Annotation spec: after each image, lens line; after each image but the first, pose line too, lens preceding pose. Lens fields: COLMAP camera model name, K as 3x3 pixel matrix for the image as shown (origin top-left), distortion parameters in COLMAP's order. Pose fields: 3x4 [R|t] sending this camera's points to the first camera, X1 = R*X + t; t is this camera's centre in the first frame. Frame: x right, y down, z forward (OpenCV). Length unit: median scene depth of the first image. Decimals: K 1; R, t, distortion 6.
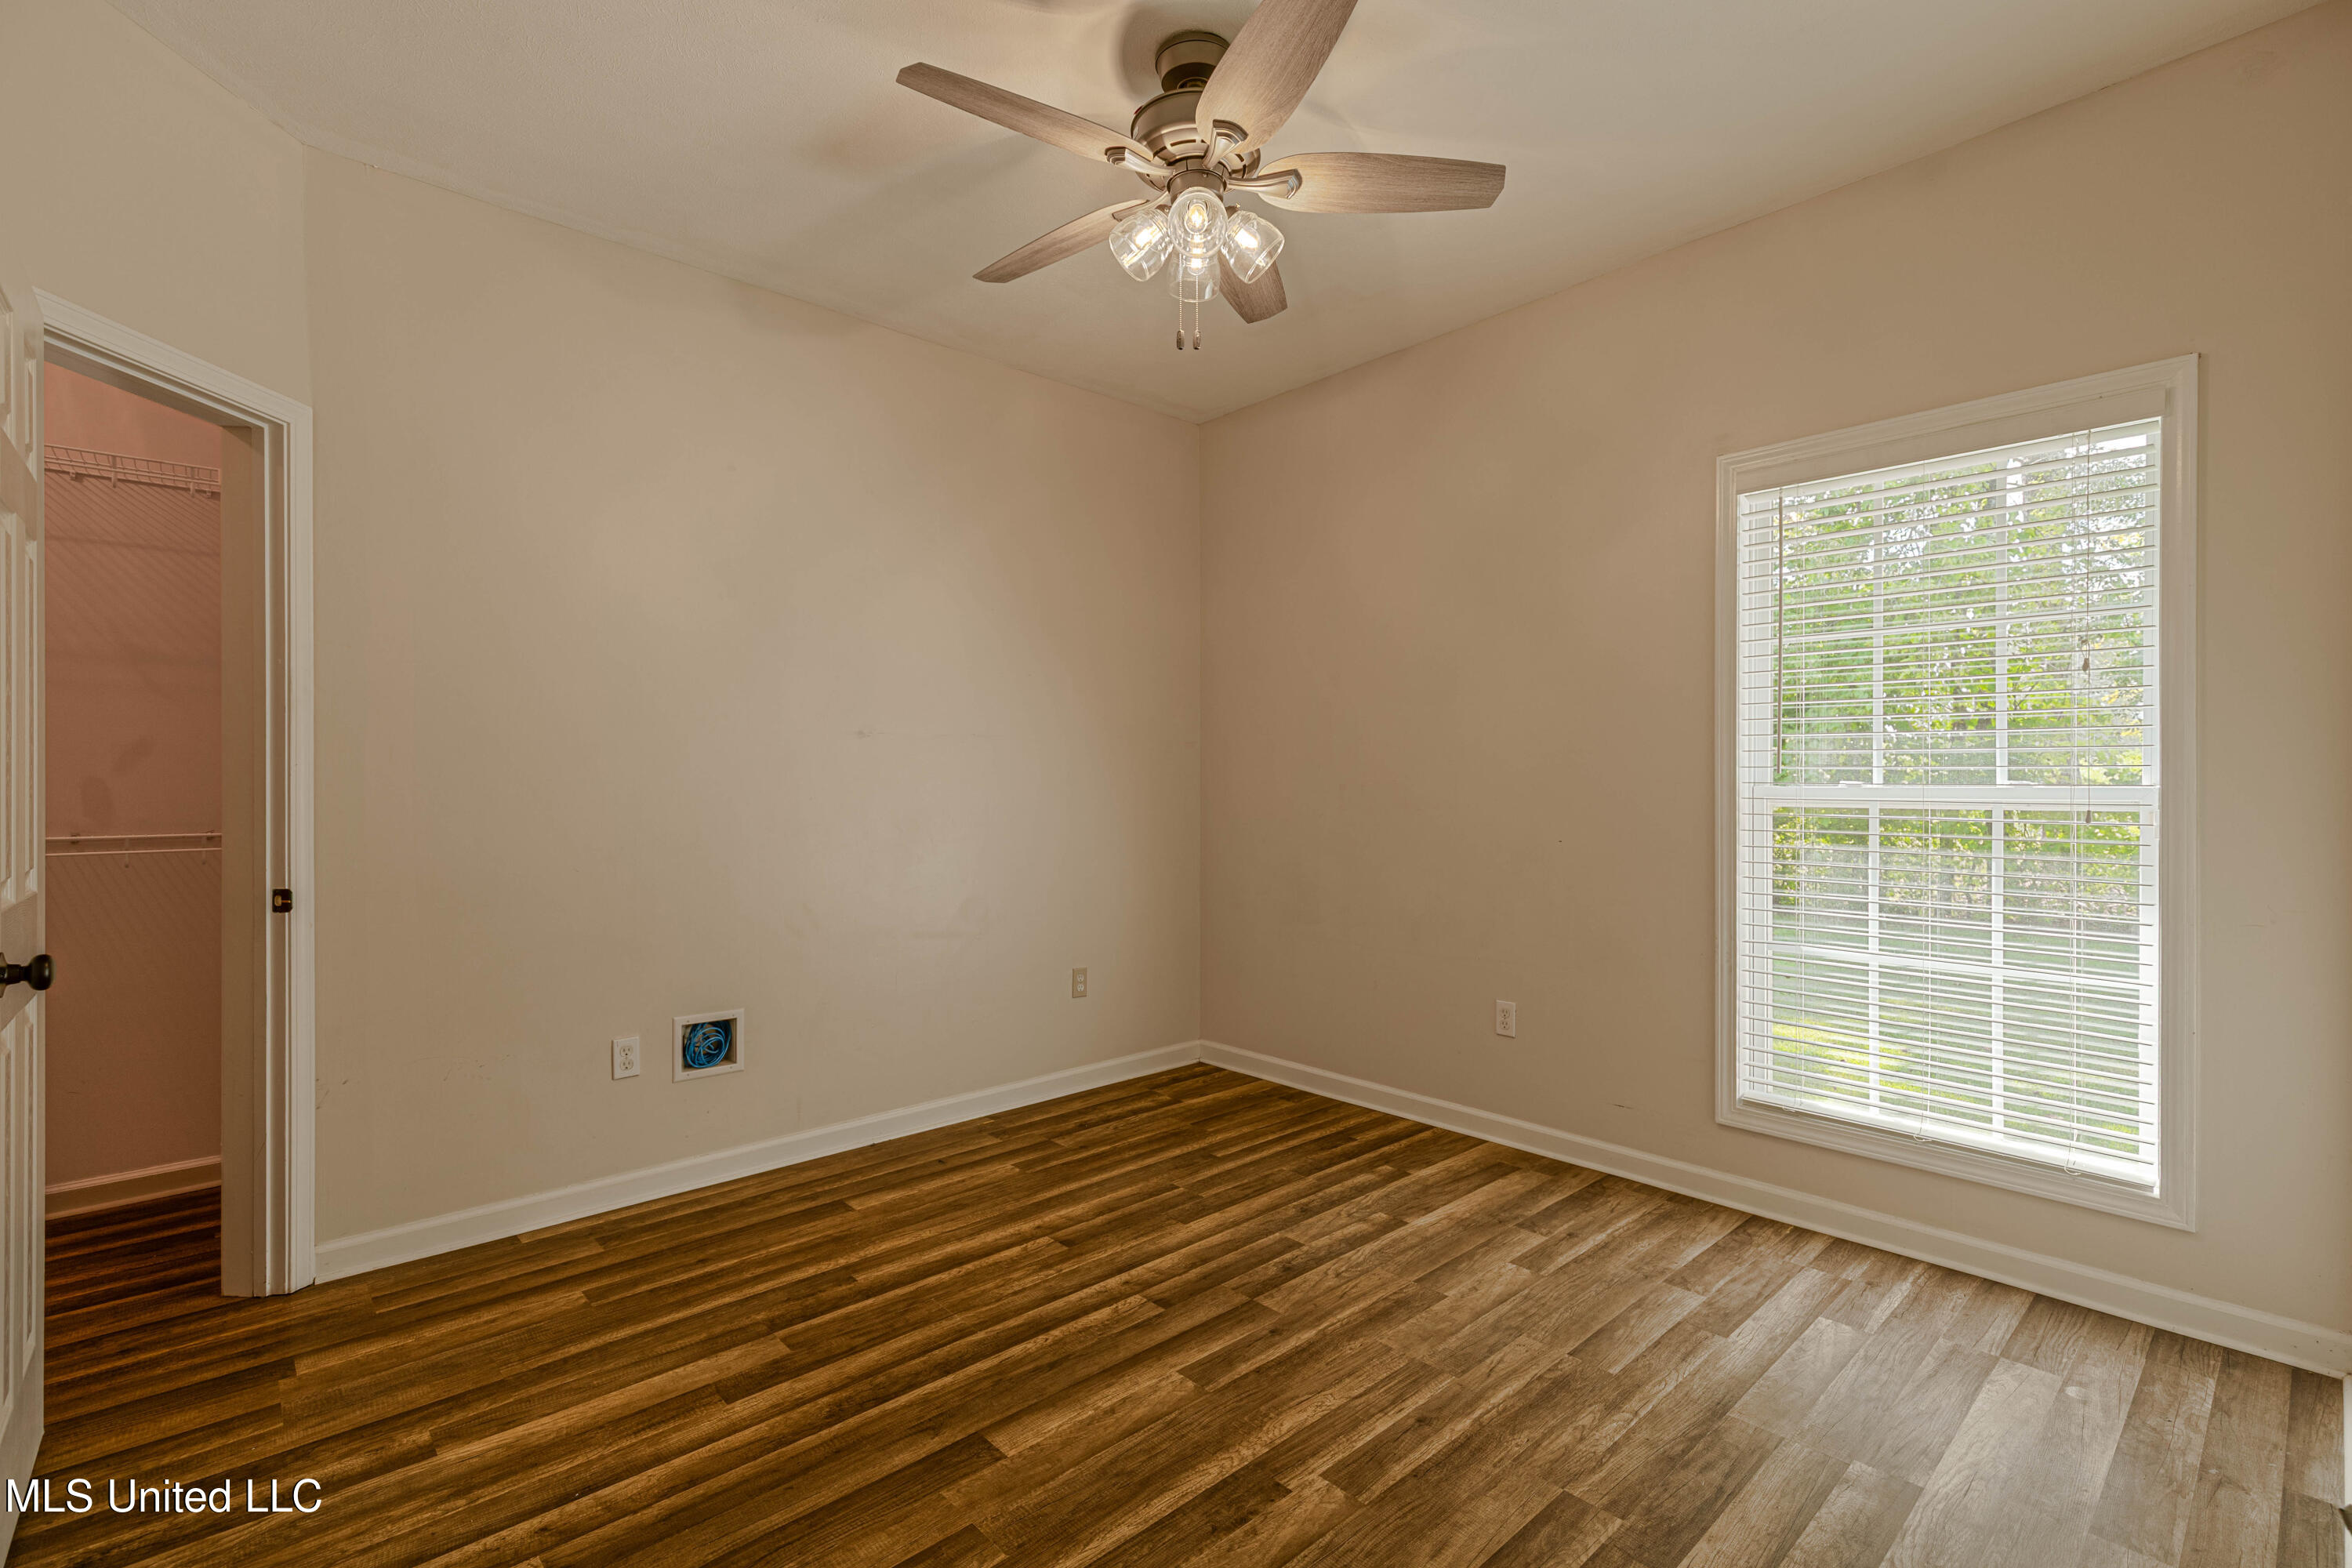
lens RADIAL K [[1066.9, 0, 1176.0], [0, 1066.9, 791.1], [0, 0, 1]] dist [0.008908, -0.000815]
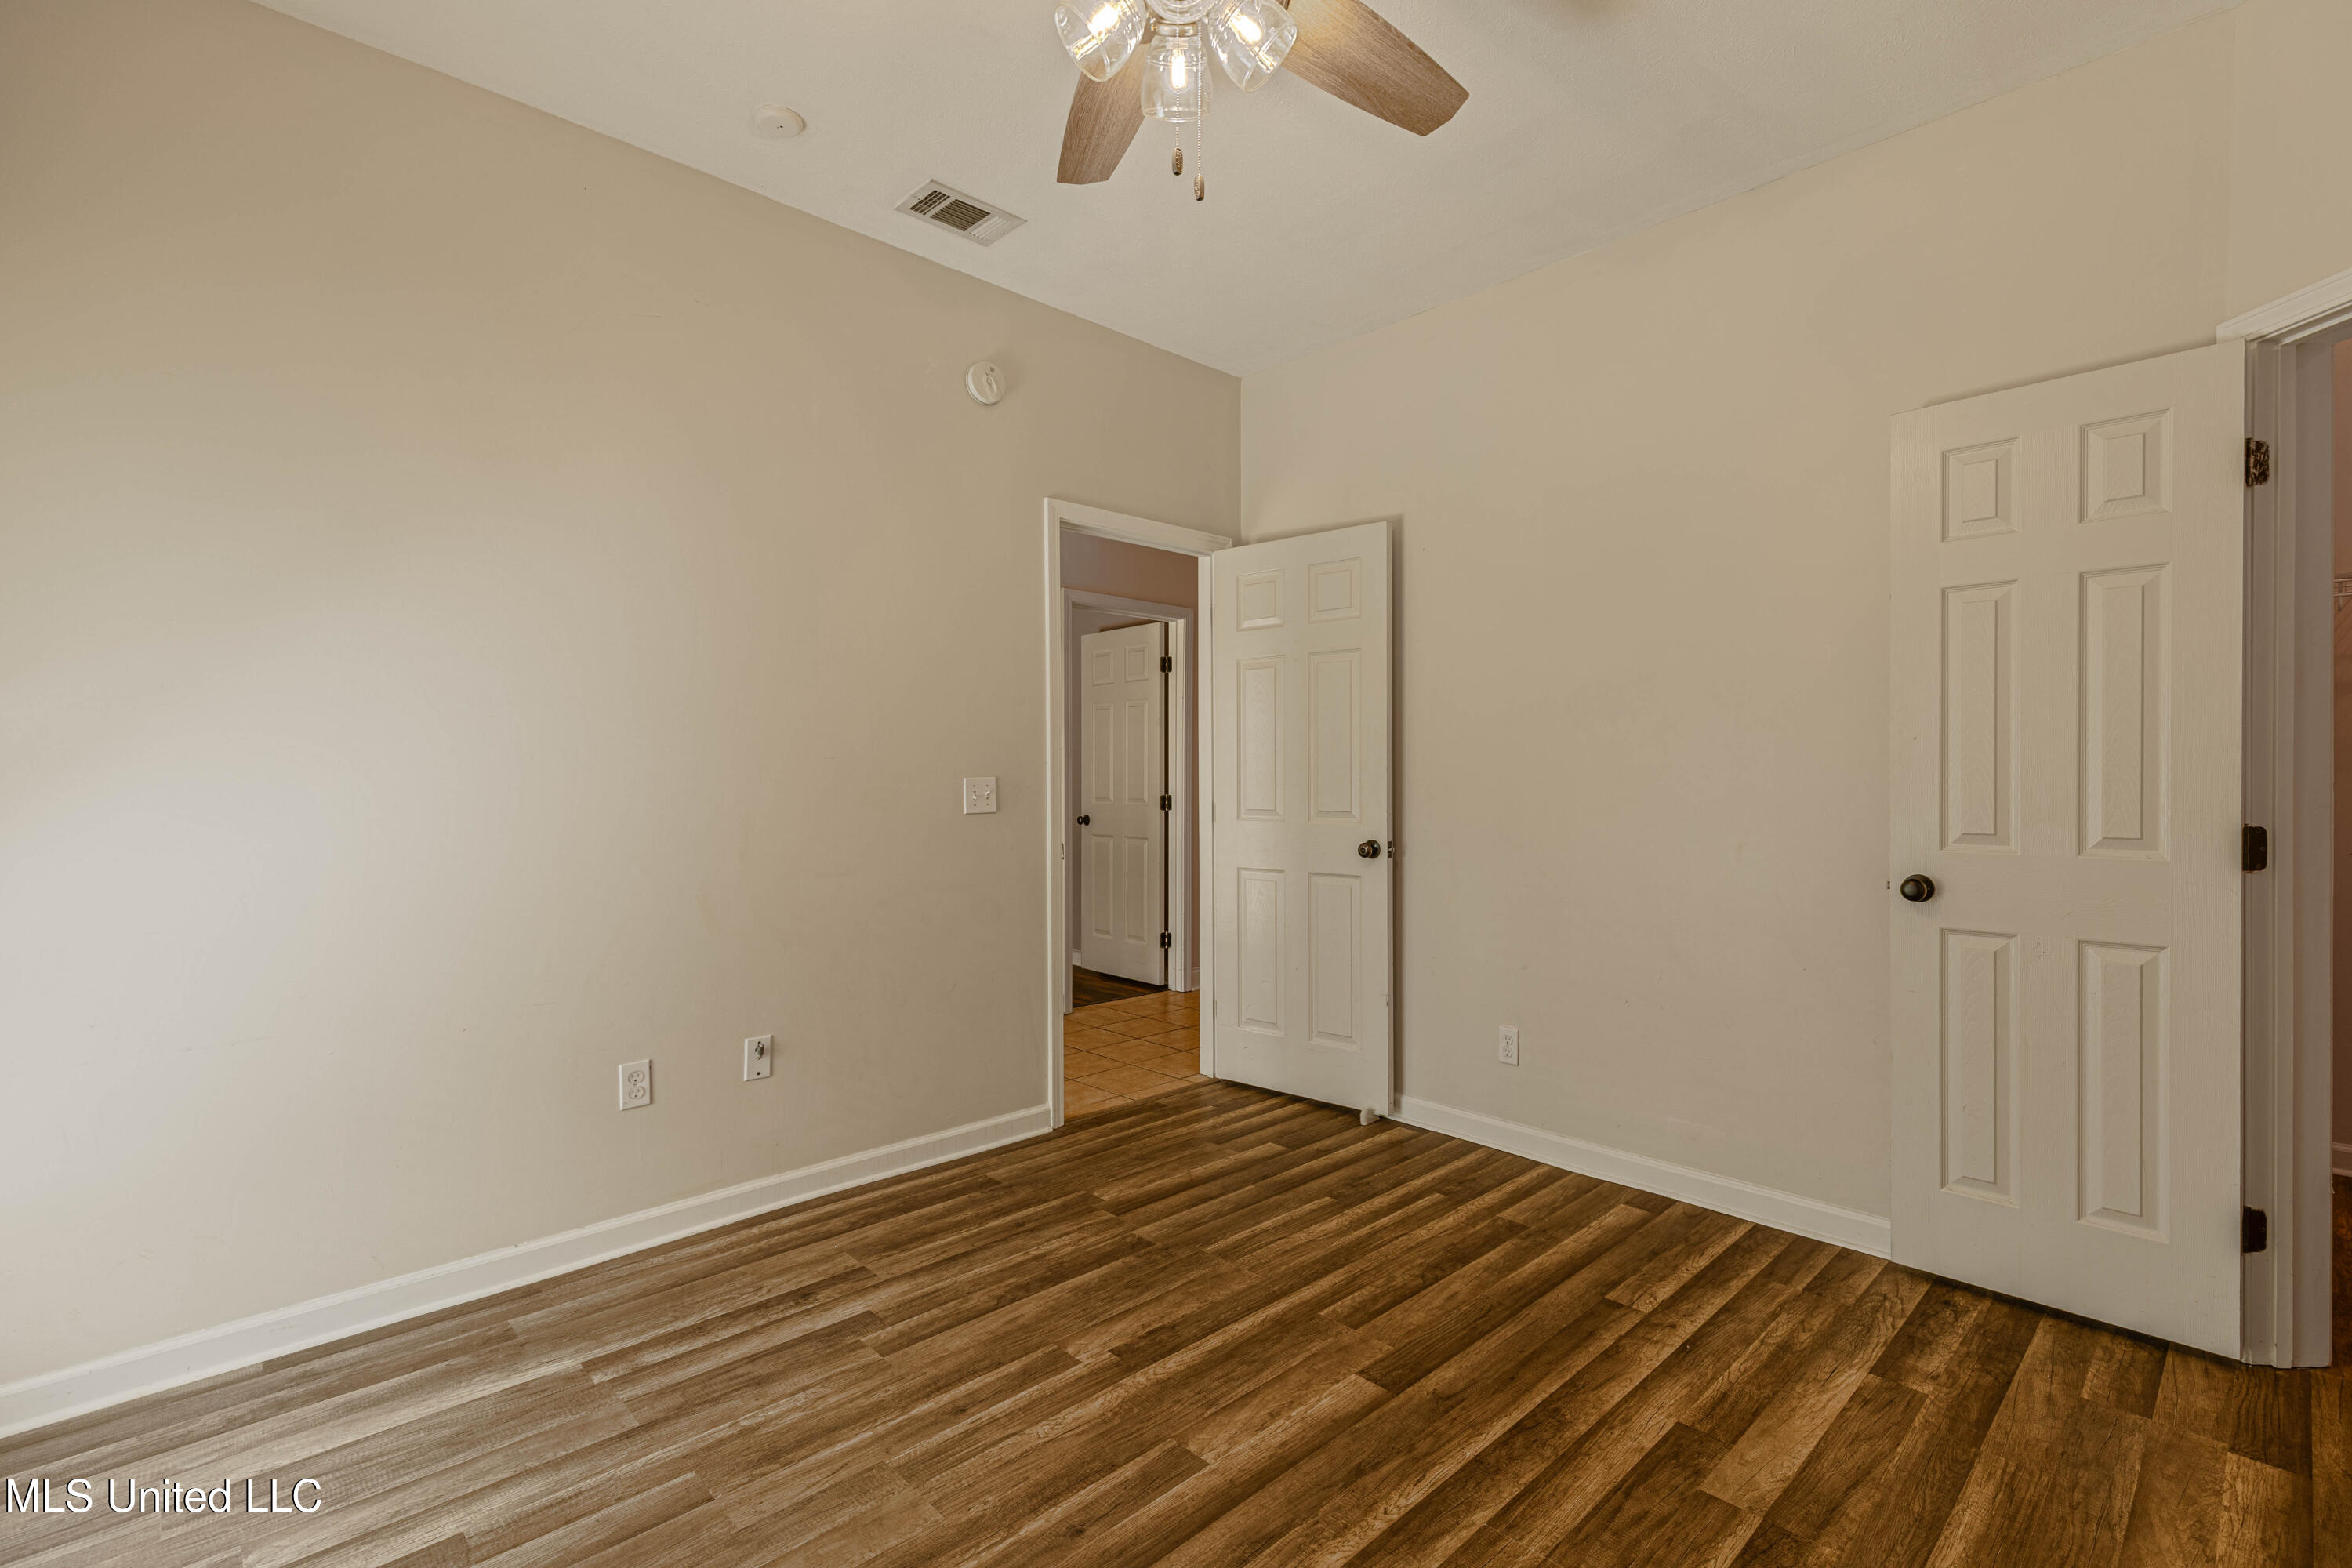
lens RADIAL K [[1066.9, 0, 1176.0], [0, 1066.9, 791.1], [0, 0, 1]] dist [0.008908, -0.000815]
pose [[-0.999959, 0.005667, -0.007109, 0.031839], [0.005545, 0.999838, 0.017125, -0.006835], [0.007205, 0.017085, -0.999828, 1.966674]]
